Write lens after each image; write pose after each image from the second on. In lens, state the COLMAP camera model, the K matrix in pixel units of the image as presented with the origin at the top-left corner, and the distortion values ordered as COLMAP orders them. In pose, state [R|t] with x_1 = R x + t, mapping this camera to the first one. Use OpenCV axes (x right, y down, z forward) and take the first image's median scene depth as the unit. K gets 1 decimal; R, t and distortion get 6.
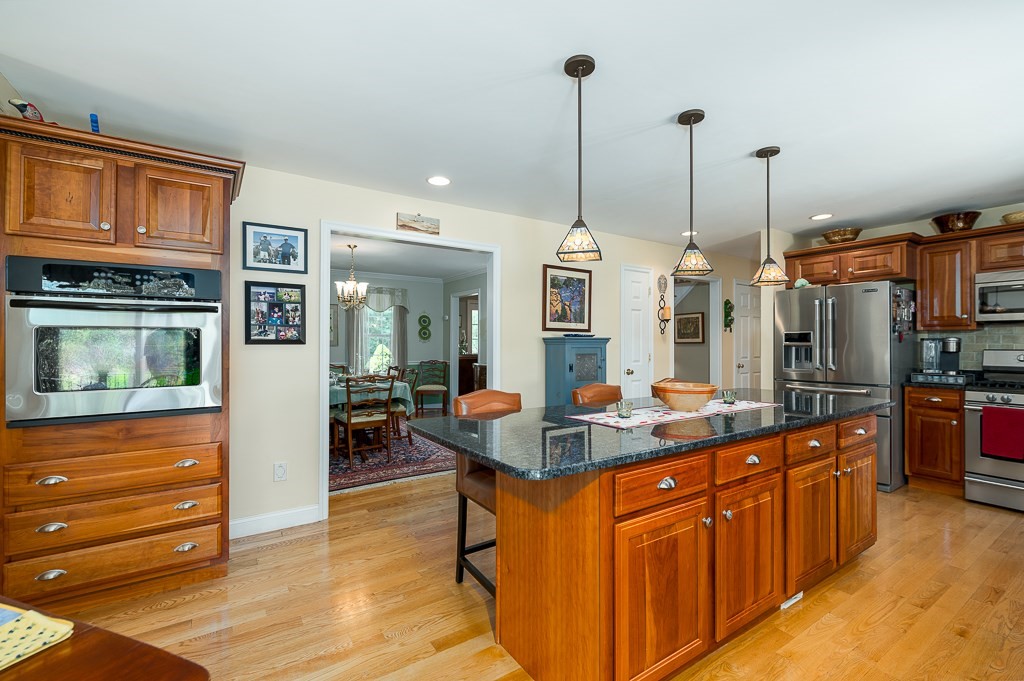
lens RADIAL K [[448.6, 0, 512.0], [0, 448.6, 340.5], [0, 0, 1]] dist [-0.000787, -0.000036]
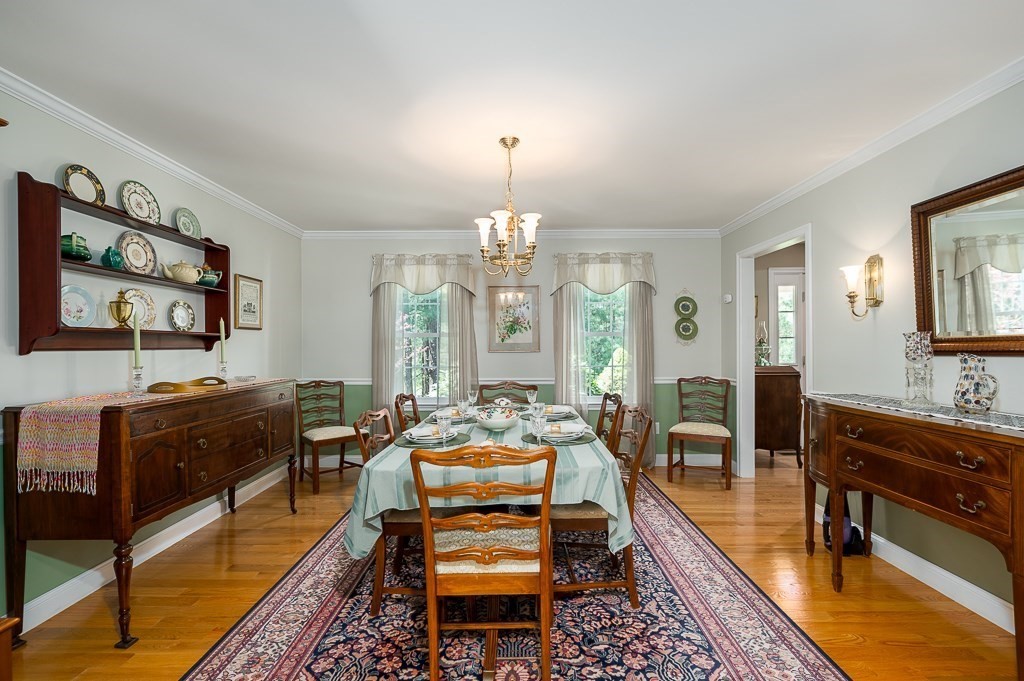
lens RADIAL K [[448.6, 0, 512.0], [0, 448.6, 340.5], [0, 0, 1]] dist [-0.000787, -0.000036]
pose [[0.830220, -0.009737, -0.557351, -0.061875], [0.006412, 0.999948, -0.007917, 0.002635], [0.557399, 0.002999, 0.830239, 0.411244]]
